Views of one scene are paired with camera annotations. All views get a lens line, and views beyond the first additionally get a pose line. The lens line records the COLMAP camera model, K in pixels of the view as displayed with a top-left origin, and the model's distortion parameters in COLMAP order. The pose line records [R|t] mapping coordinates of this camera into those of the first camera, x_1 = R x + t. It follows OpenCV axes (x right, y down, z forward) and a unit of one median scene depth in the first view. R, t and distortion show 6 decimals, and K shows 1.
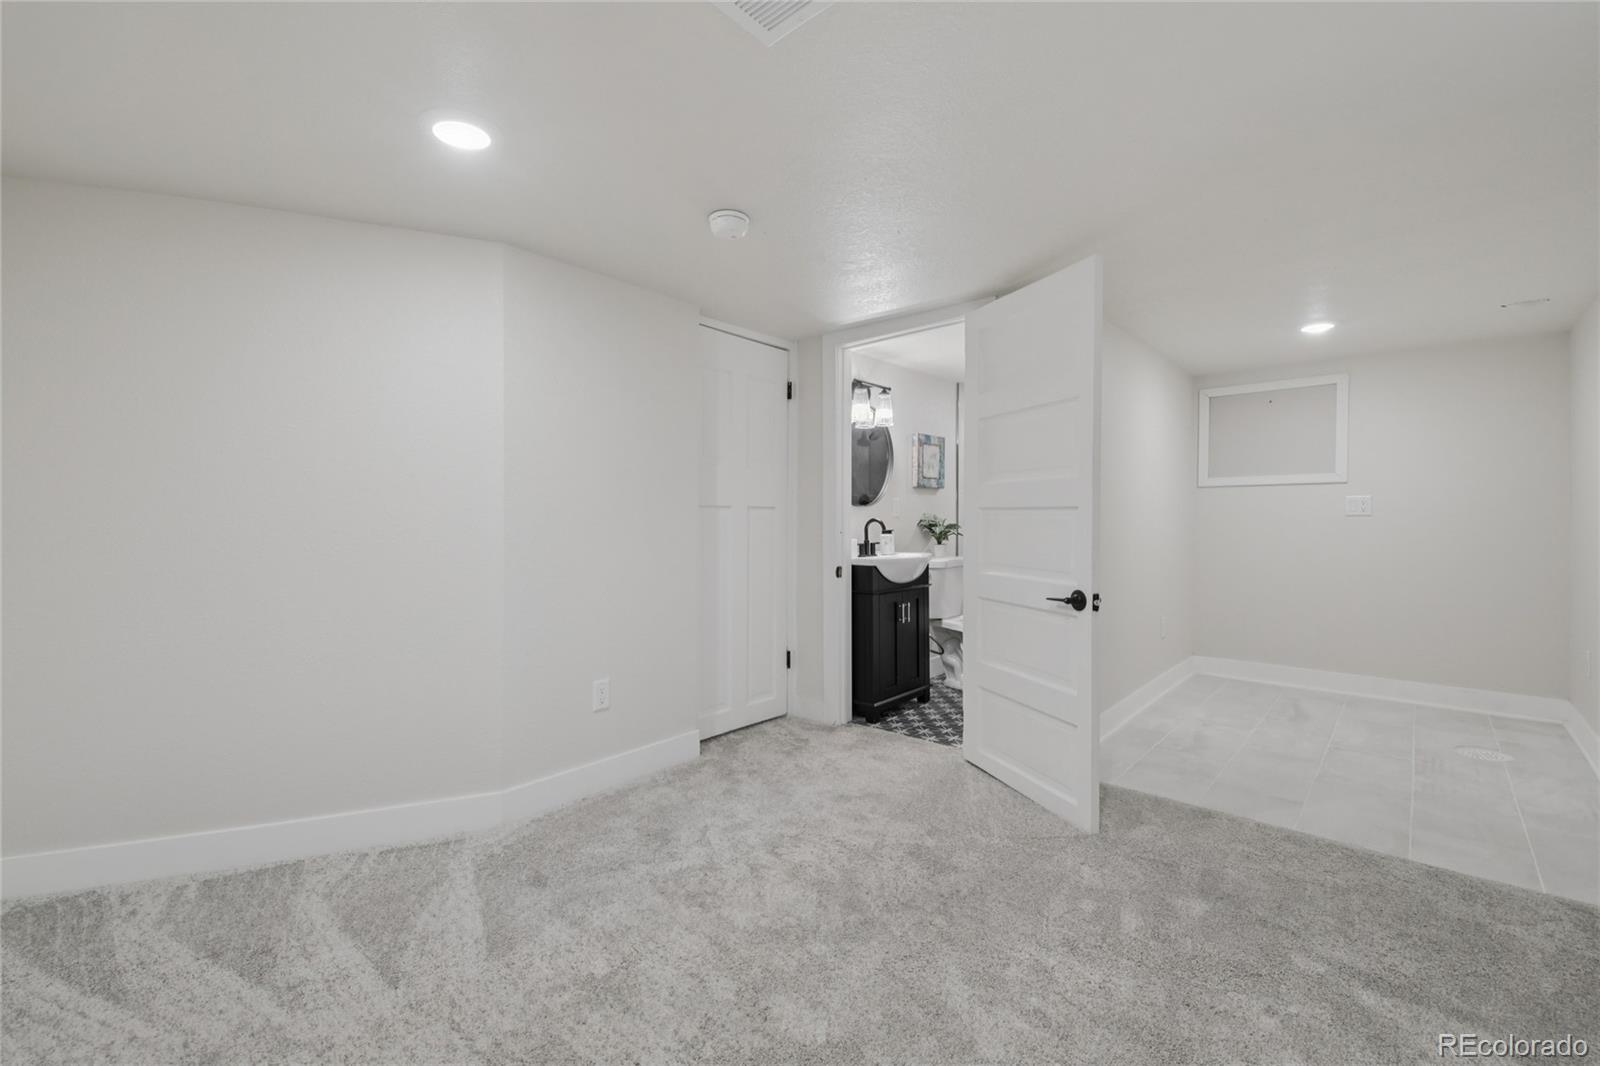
lens RADIAL K [[701.8, 0, 801.1], [0, 701.8, 534.9], [0, 0, 1]] dist [0.003373, -0.001743]
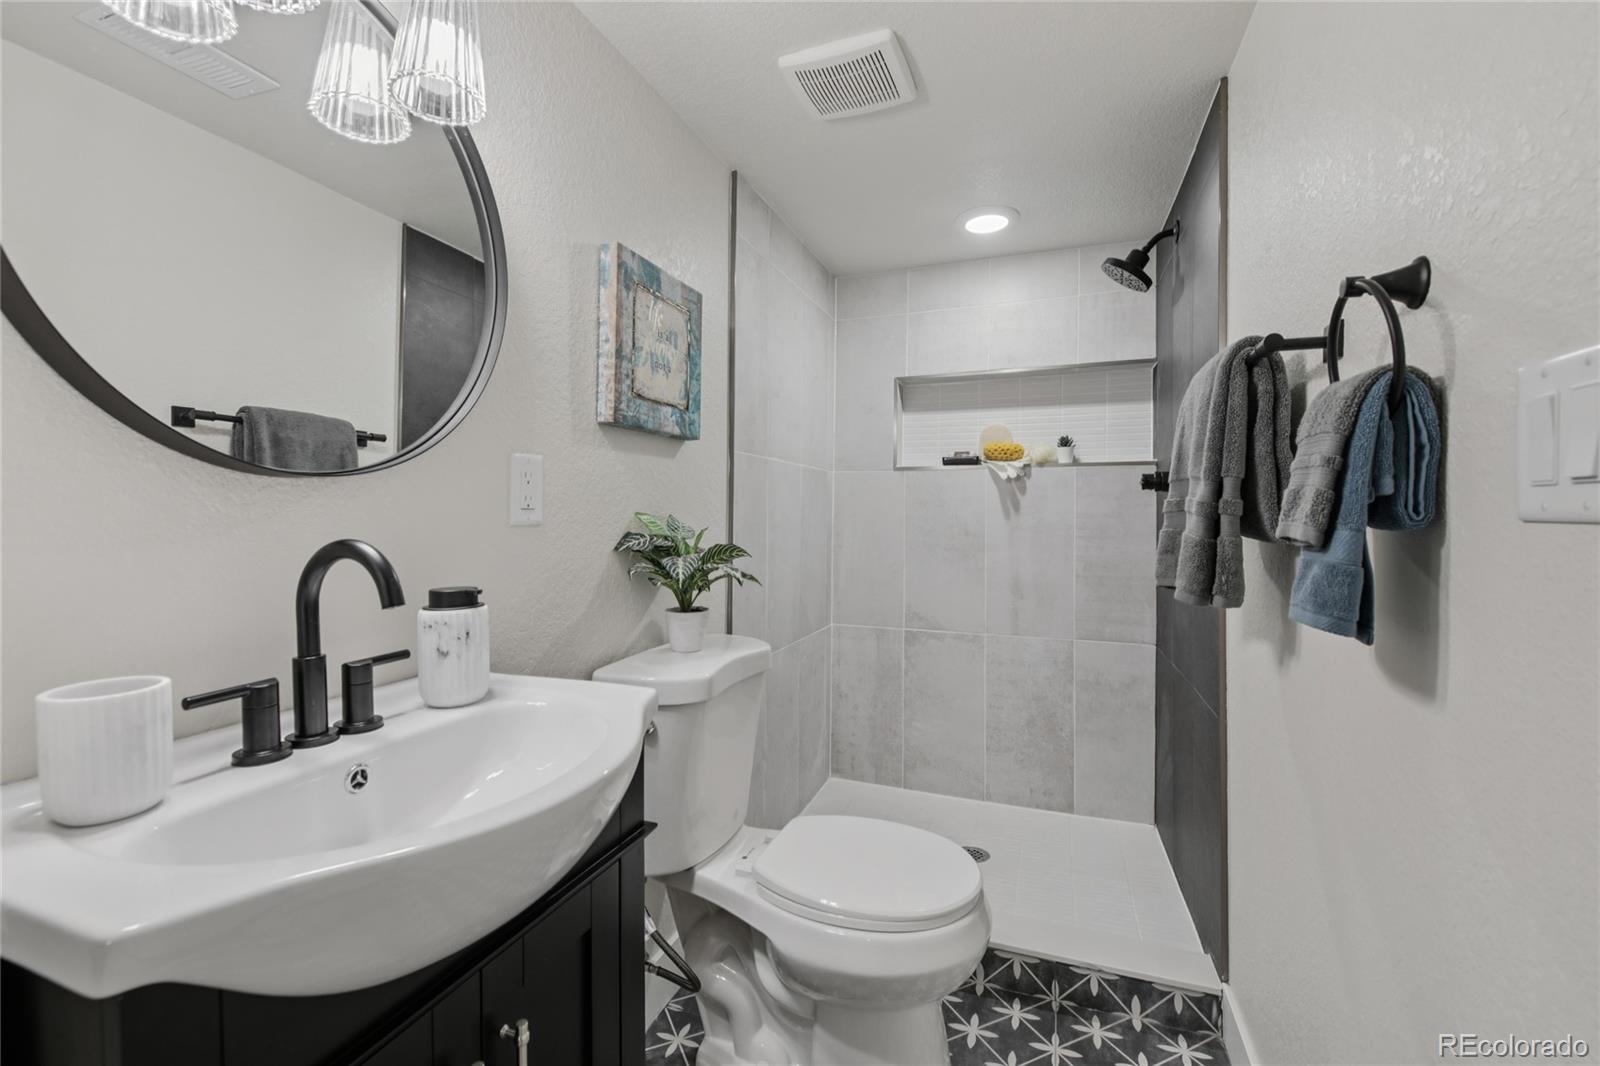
lens RADIAL K [[701.8, 0, 796.4], [0, 701.8, 530.4], [0, 0, 1]] dist [0.003373, -0.001743]
pose [[0.930107, 0.008666, 0.367186, 0.126997], [-0.009455, 0.999955, 0.000350, -0.024245], [-0.367167, -0.003797, 0.930147, 0.685727]]
